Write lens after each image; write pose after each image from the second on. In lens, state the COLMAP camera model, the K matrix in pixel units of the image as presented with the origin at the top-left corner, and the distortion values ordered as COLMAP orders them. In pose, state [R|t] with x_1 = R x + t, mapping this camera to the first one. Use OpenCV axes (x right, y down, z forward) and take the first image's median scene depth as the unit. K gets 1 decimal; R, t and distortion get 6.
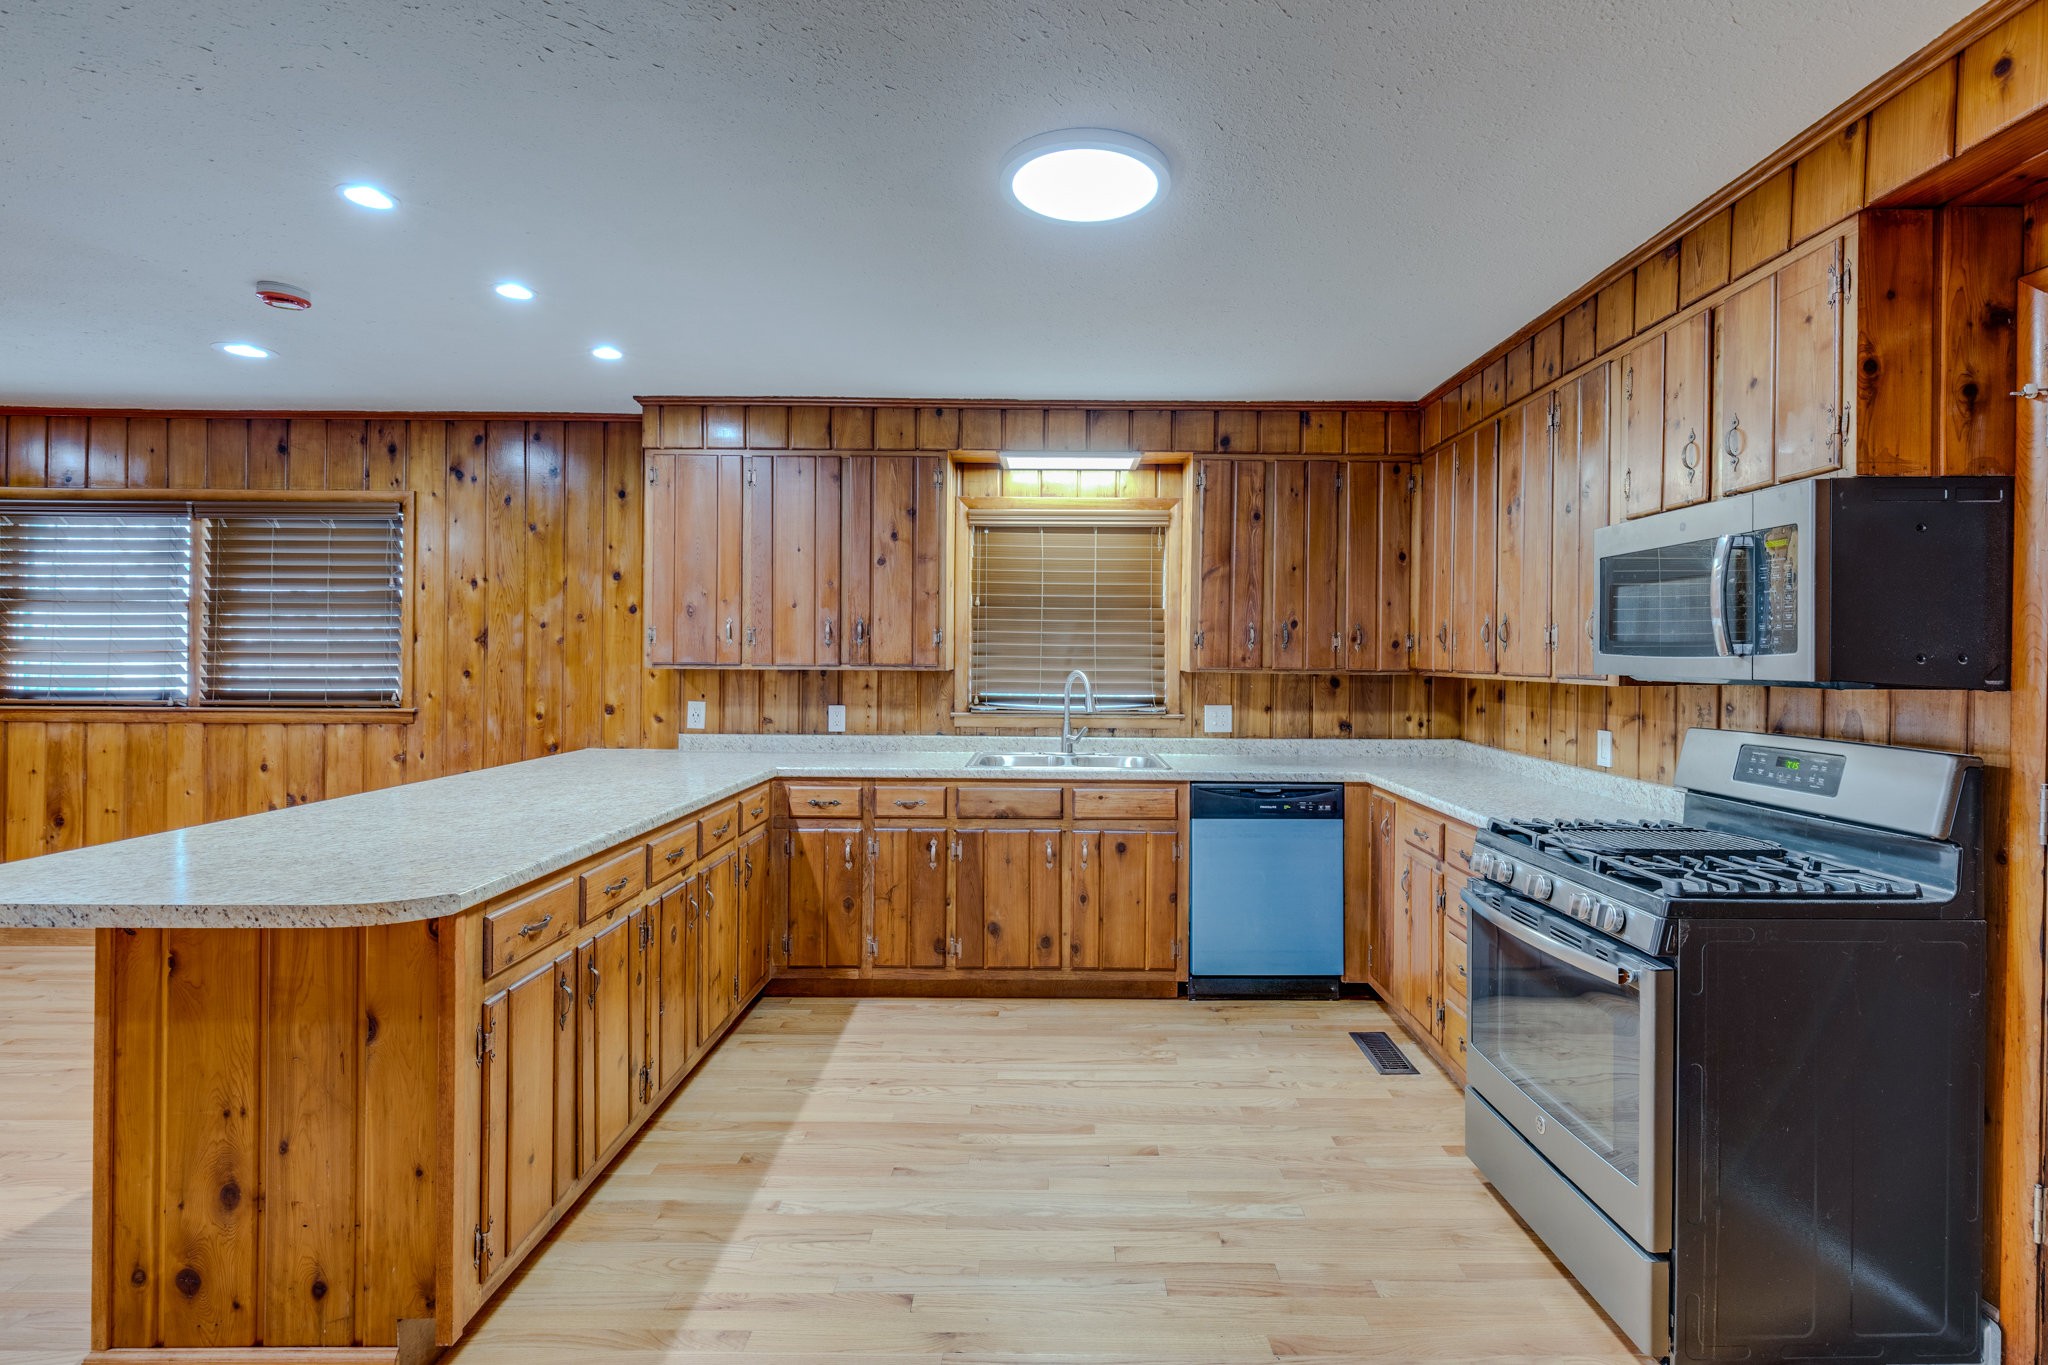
lens RADIAL K [[917.4, 0, 1042.5], [0, 917.4, 687.5], [0, 0, 1]] dist [0.001723, -0.000652]
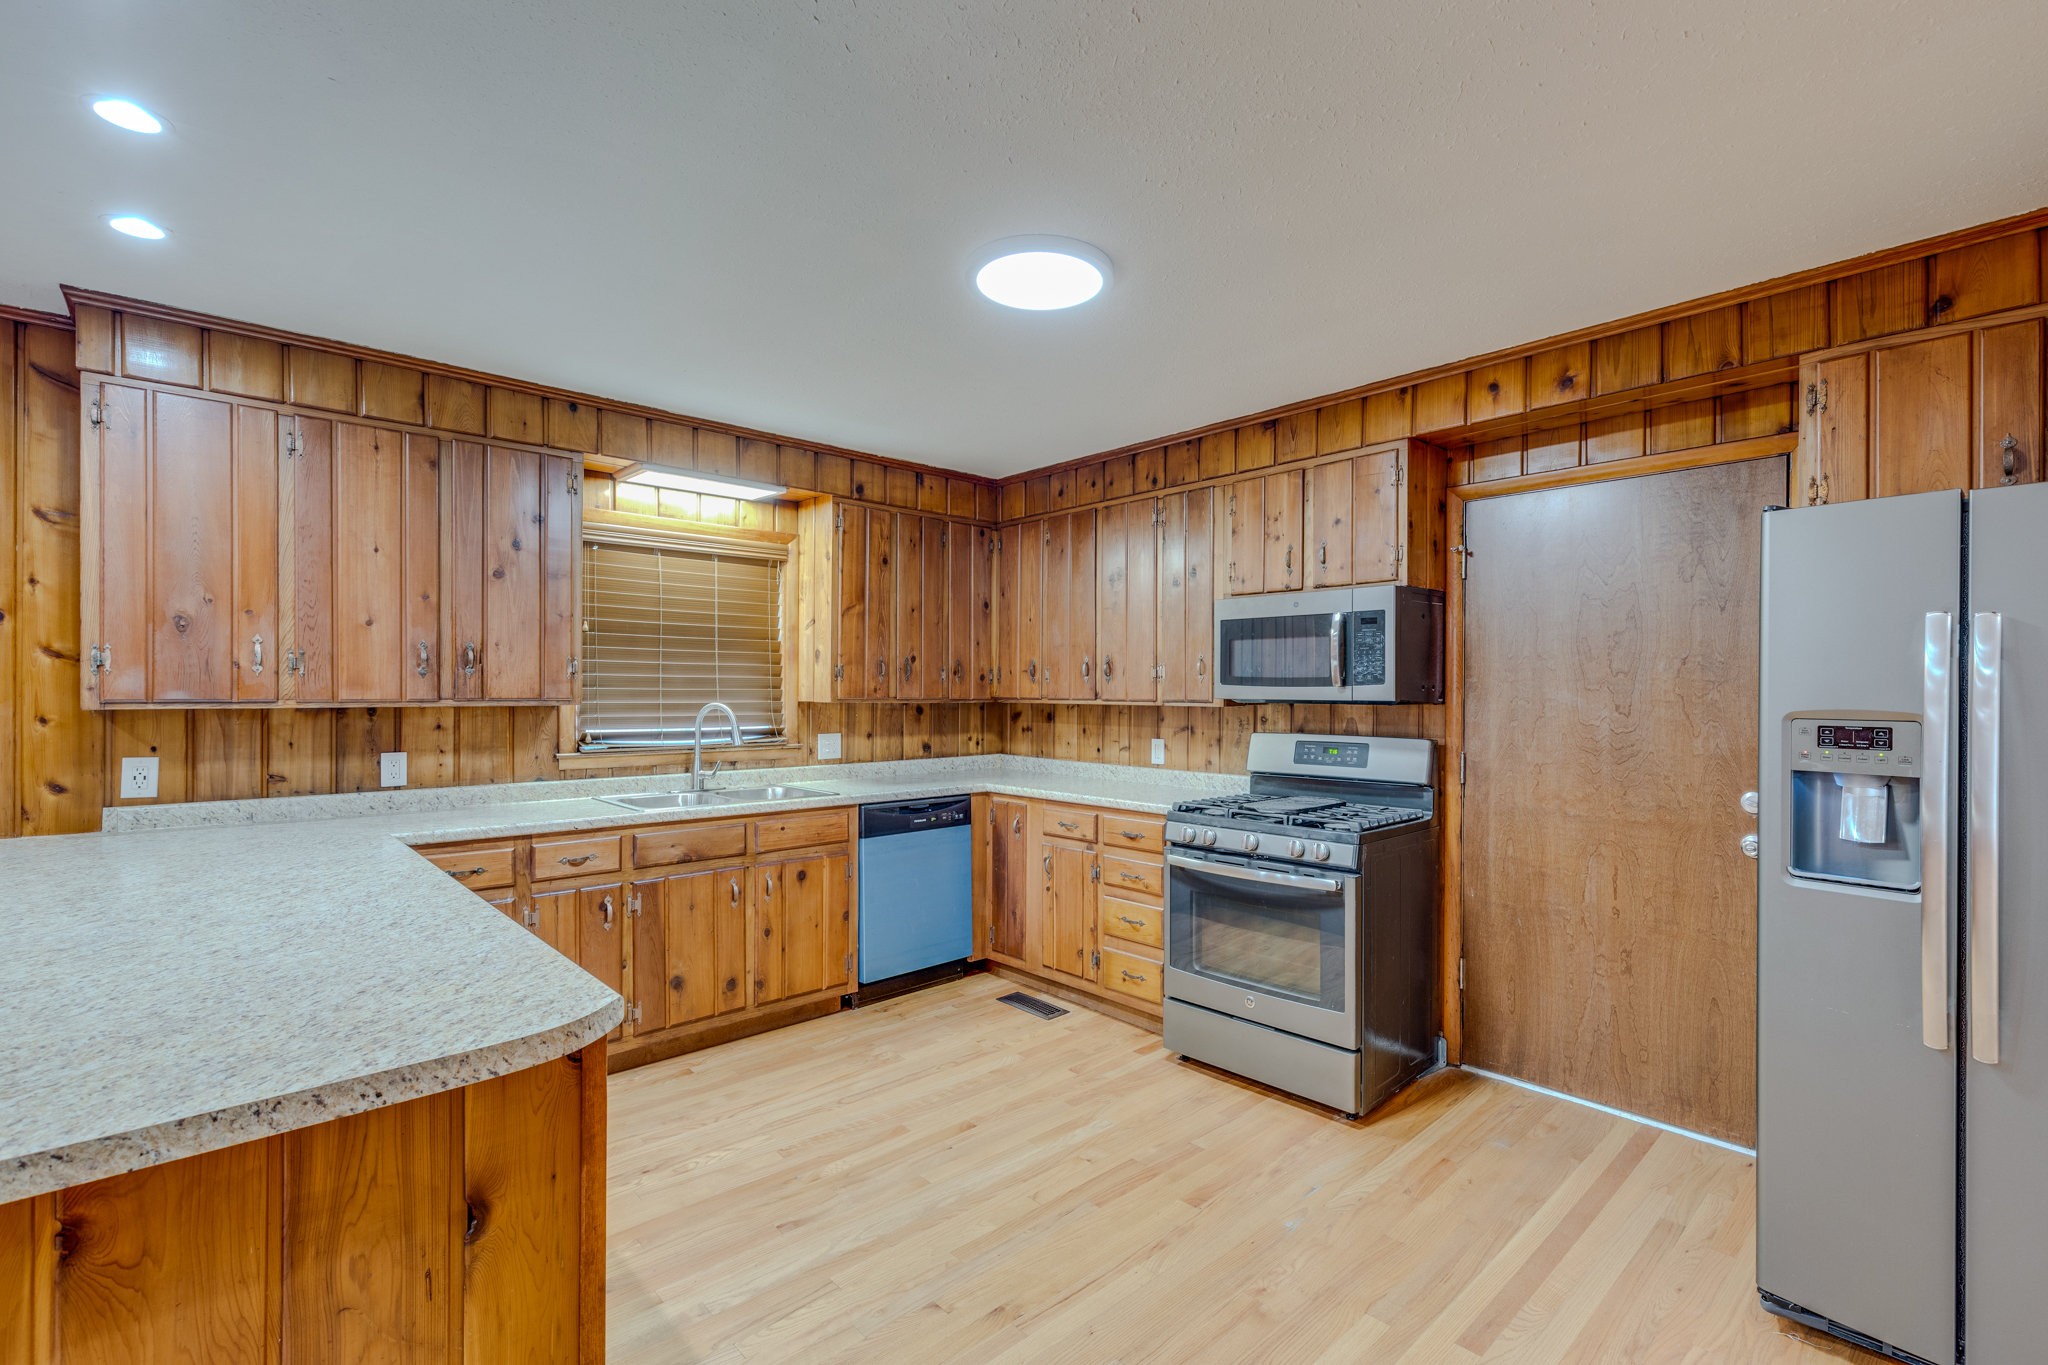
lens RADIAL K [[897.4, 0, 1019.7], [0, 897.4, 721.5], [0, 0, 1]] dist [0.003900, -0.000304]
pose [[0.745328, -0.028424, 0.666092, -0.389326], [0.025862, 0.999571, 0.013716, -0.003844], [-0.666196, 0.007003, 0.745744, 0.091247]]
